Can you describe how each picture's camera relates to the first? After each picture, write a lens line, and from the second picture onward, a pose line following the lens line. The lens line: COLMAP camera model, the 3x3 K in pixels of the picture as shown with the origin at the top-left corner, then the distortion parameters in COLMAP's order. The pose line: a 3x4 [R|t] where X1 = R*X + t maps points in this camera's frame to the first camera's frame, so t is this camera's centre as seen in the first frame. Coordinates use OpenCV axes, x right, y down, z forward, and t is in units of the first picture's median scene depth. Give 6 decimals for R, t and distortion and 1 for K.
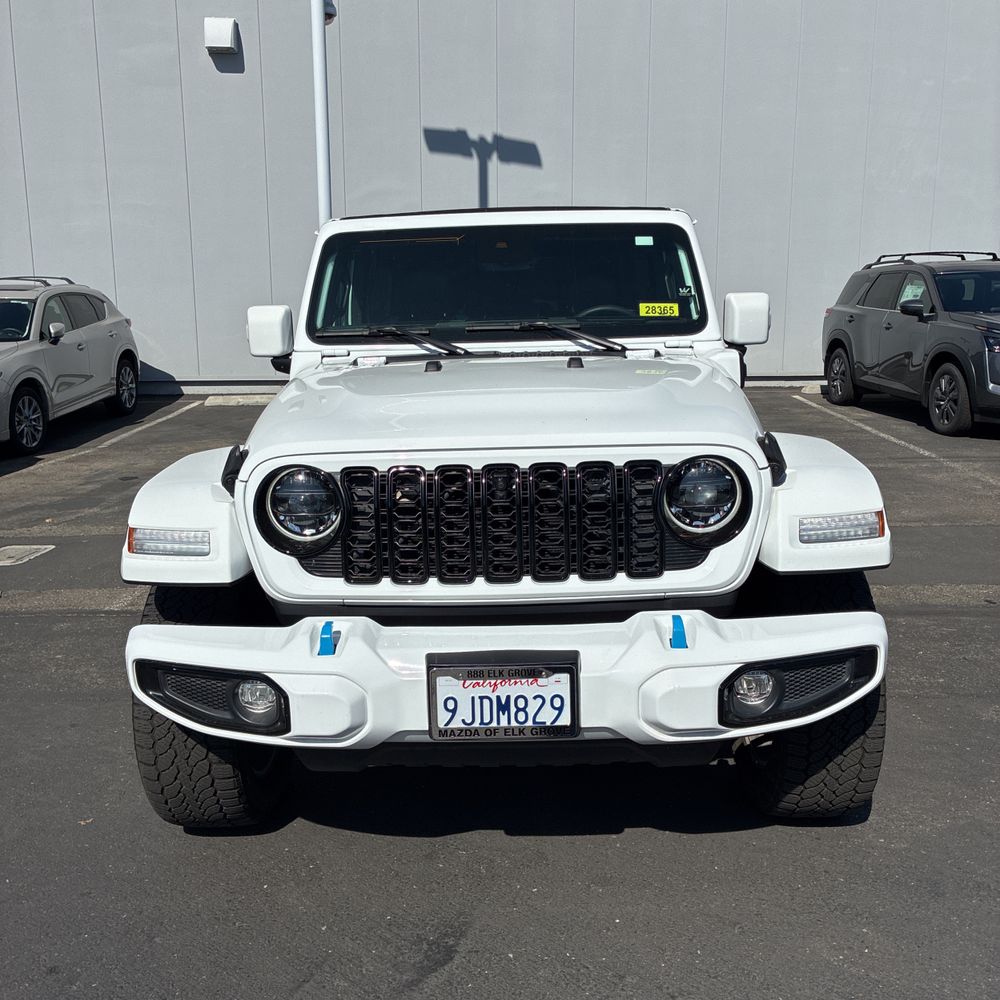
lens RADIAL K [[1029.6, 0, 496.3], [0, 1029.6, 501.2], [0, 0, 1]] dist [0.036528, -0.036191]
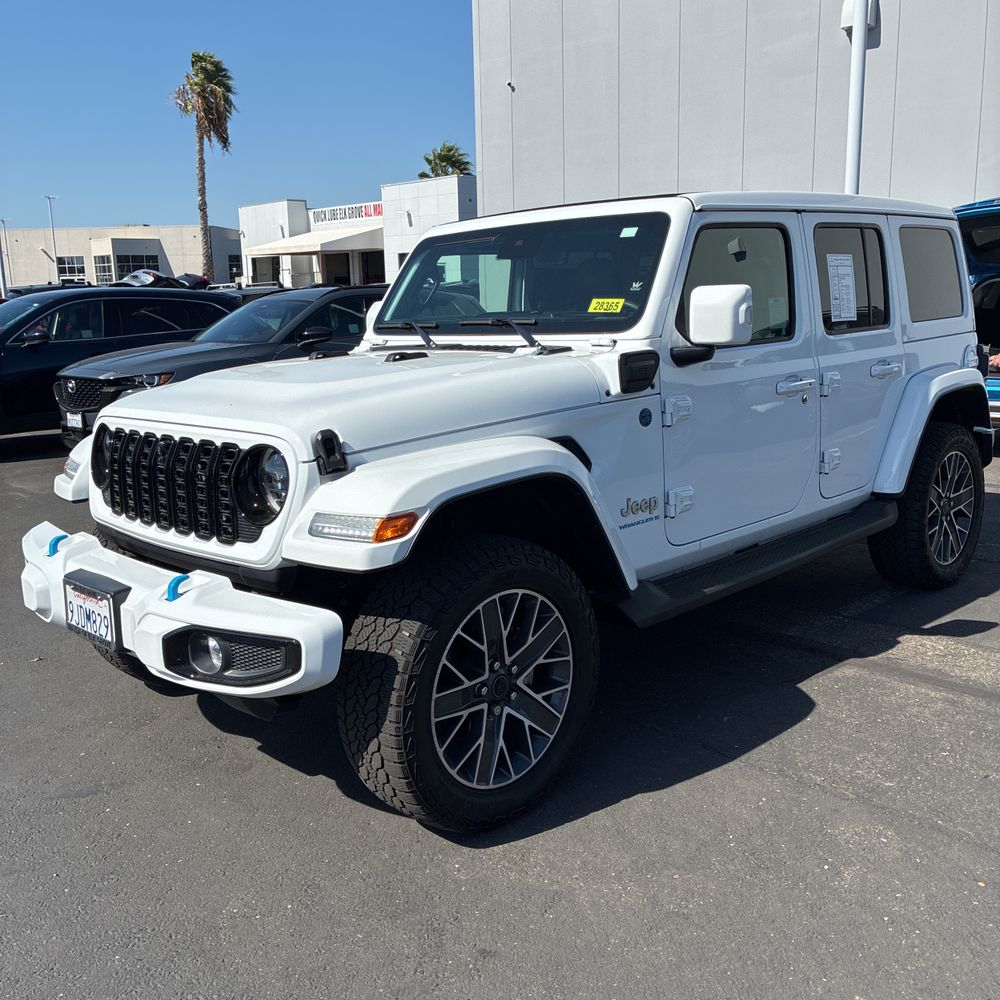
lens RADIAL K [[1022.6, 0, 496.7], [0, 1022.6, 501.2], [0, 0, 1]] dist [0.021843, -0.032852]
pose [[0.711249, 0.131731, -0.690486, 0.768147], [-0.114945, 0.990857, 0.070634, -0.060864], [0.693478, 0.029129, 0.719889, 0.249471]]
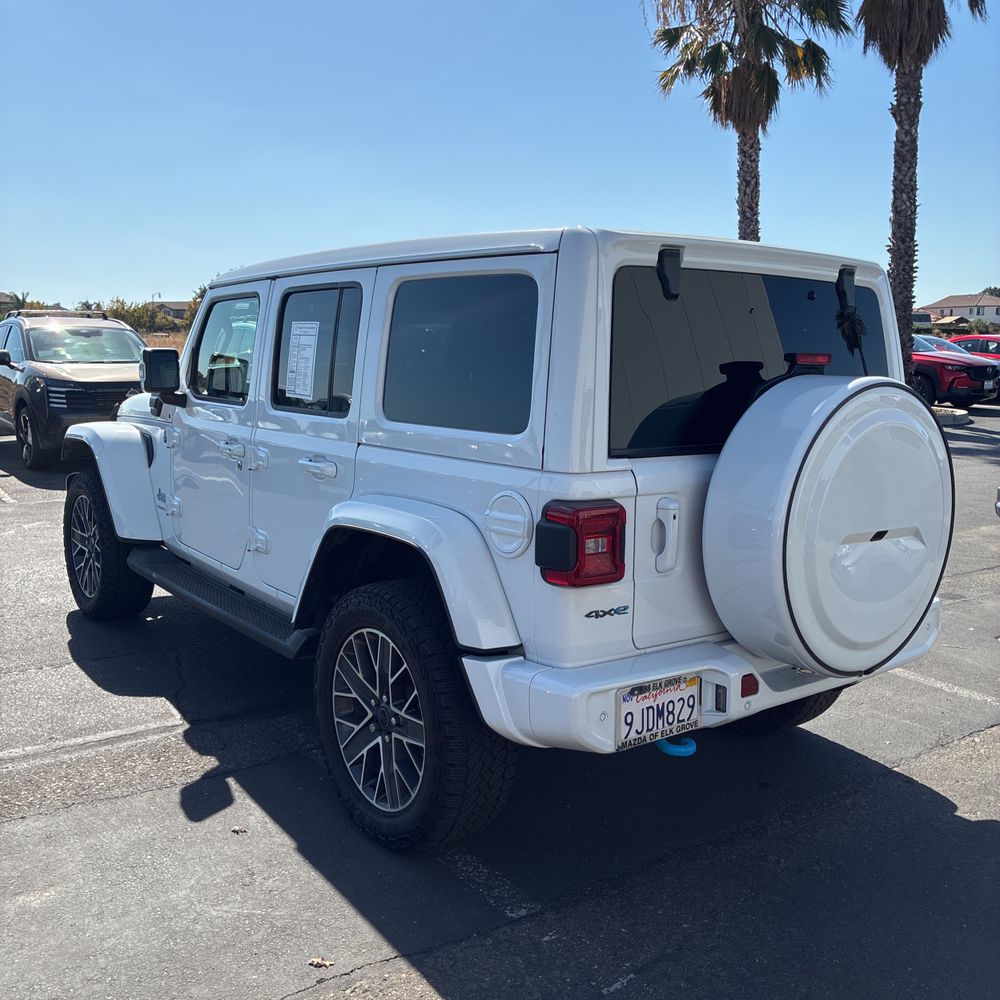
lens RADIAL K [[1003.6, 0, 496.1], [0, 1003.6, 499.6], [0, 0, 1]] dist [0.031251, -0.021294]
pose [[-0.786941, 0.099068, -0.609023, 0.676959], [-0.123579, 0.941723, 0.312869, -0.461272], [0.604526, 0.321472, -0.728837, 2.201928]]
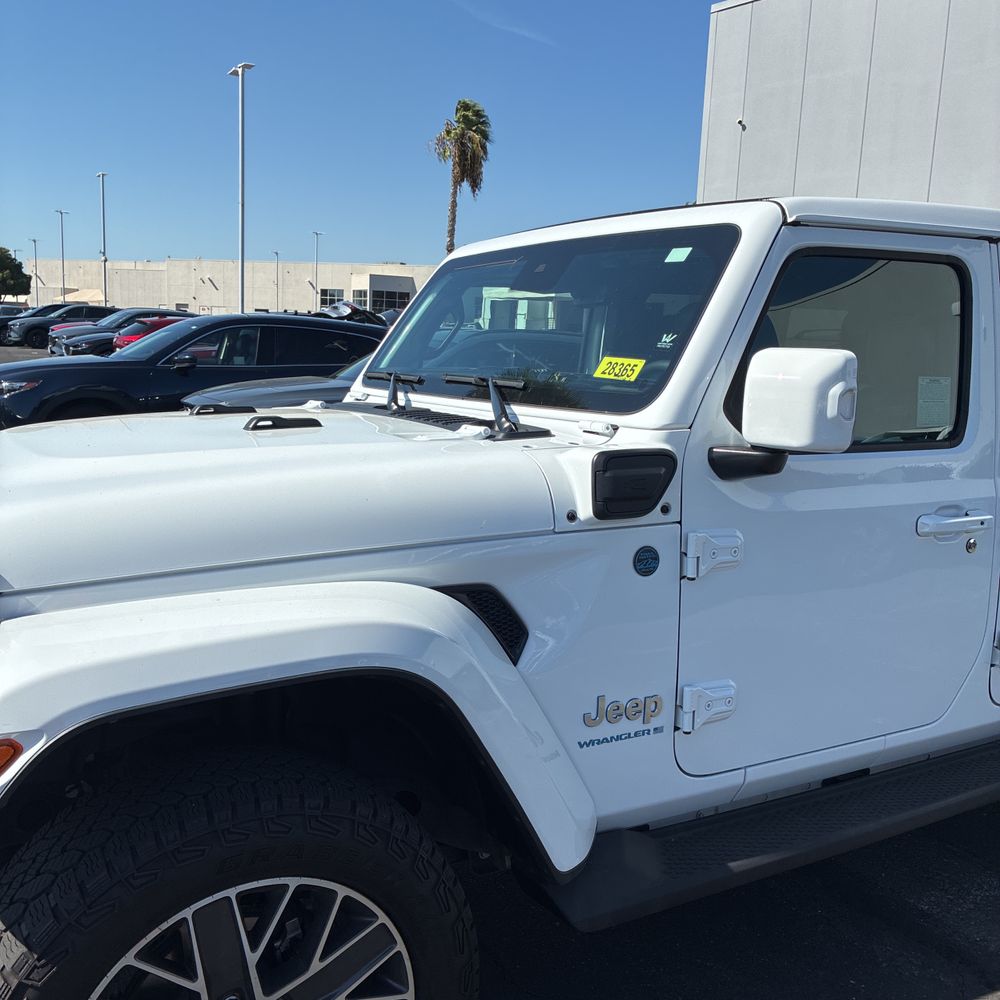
lens RADIAL K [[1022.6, 0, 496.7], [0, 1022.6, 501.2], [0, 0, 1]] dist [0.021843, -0.032852]
pose [[0.527184, 0.163872, -0.833800, 0.623043], [-0.208695, 0.976145, 0.059896, -0.132088], [0.823725, 0.142434, 0.548807, 0.632430]]
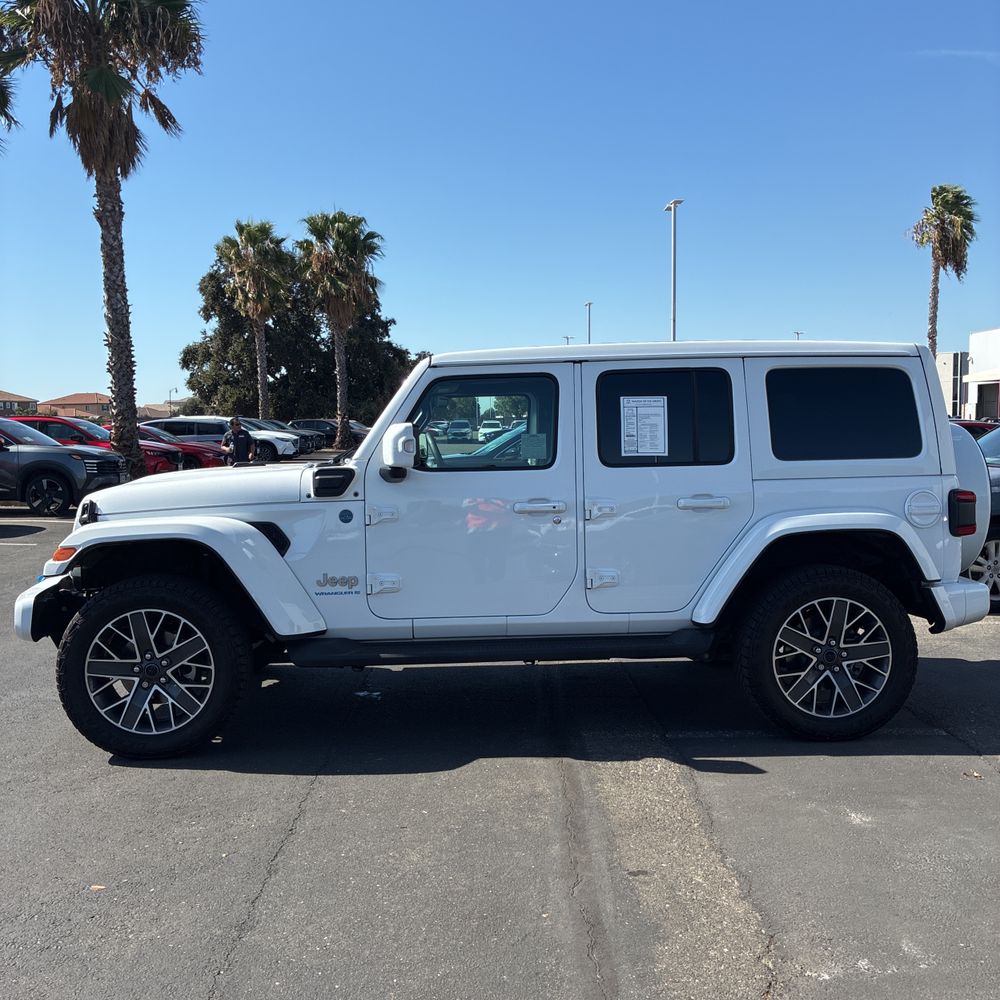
lens RADIAL K [[1022.6, 0, 496.7], [0, 1022.6, 501.2], [0, 0, 1]] dist [0.021843, -0.032852]
pose [[0.061493, 0.077404, -0.995102, 1.471512], [-0.182898, 0.980981, 0.065003, -0.218864], [0.981207, 0.178005, 0.074481, 1.080666]]
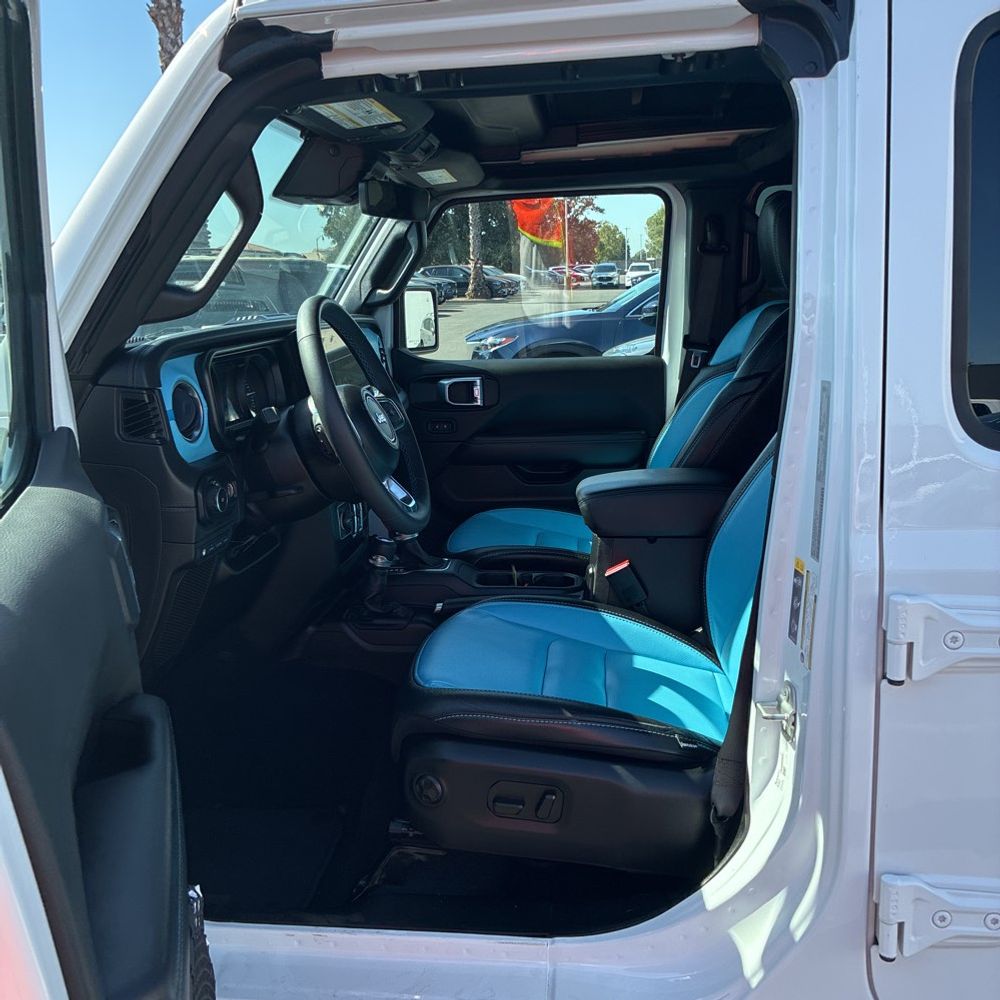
lens RADIAL K [[1017.8, 0, 482.1], [0, 1017.8, 504.6], [0, 0, 1]] dist [0.037898, -0.042446]
pose [[-0.096072, 0.227008, -0.969143, 0.523303], [-0.164851, 0.956572, 0.240405, -0.233592], [0.981629, 0.182860, -0.054477, 1.178391]]
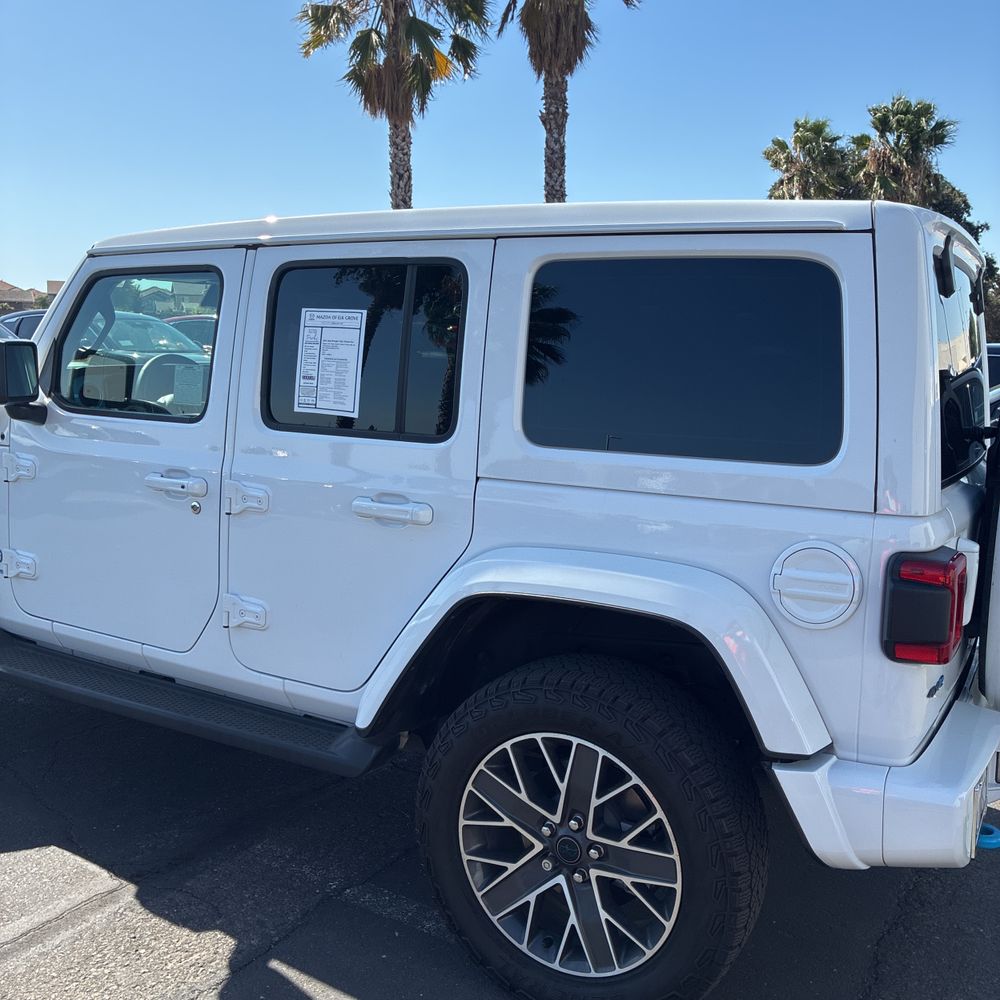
lens RADIAL K [[1010.0, 0, 502.4], [0, 1010.0, 496.0], [0, 0, 1]] dist [0.013662, 0.039359]
pose [[-0.479205, 0.129902, -0.868037, 0.788694], [-0.196686, 0.947942, 0.250441, -0.373294], [0.855381, 0.290743, -0.428709, 1.771830]]
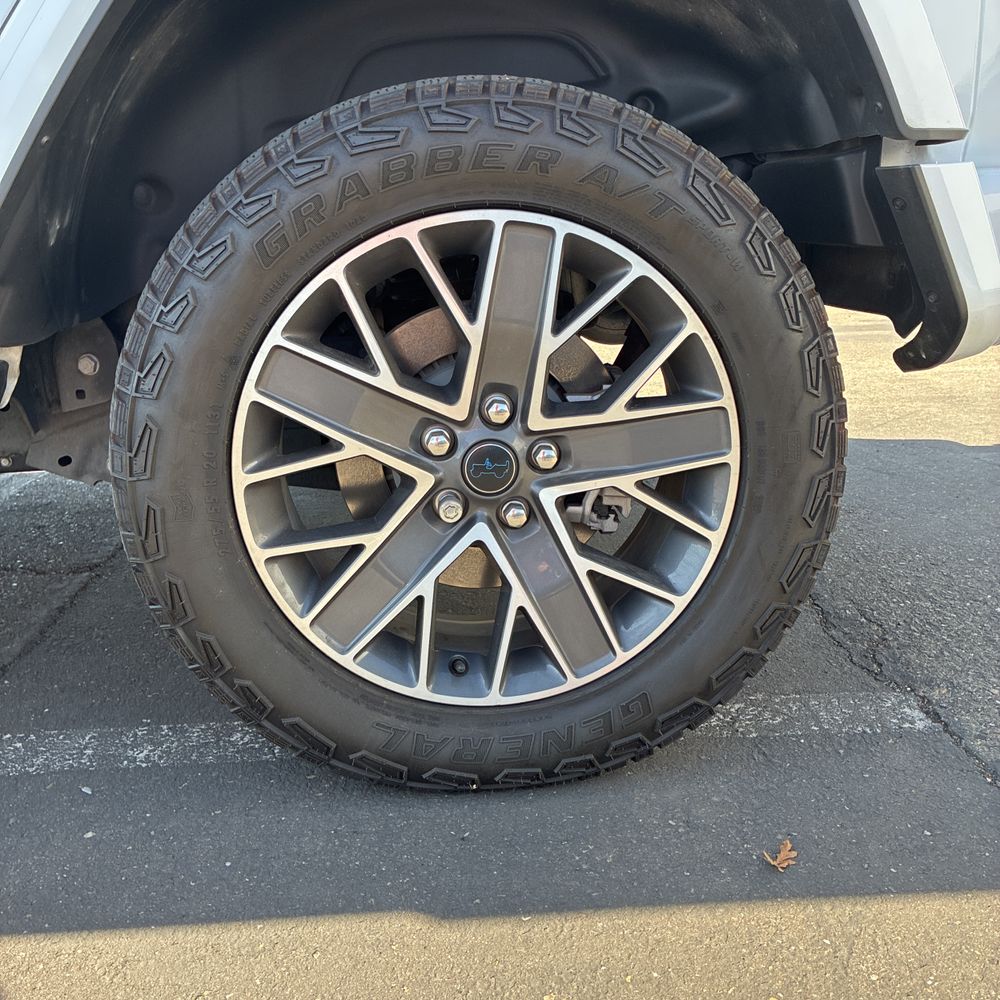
lens RADIAL K [[1029.6, 0, 496.3], [0, 1029.6, 501.2], [0, 0, 1]] dist [0.036528, -0.036191]
pose [[0.111145, 0.292889, -0.949664, 0.561538], [-0.177349, 0.946092, 0.271031, -0.100101], [0.977852, 0.138298, 0.157097, 1.561520]]
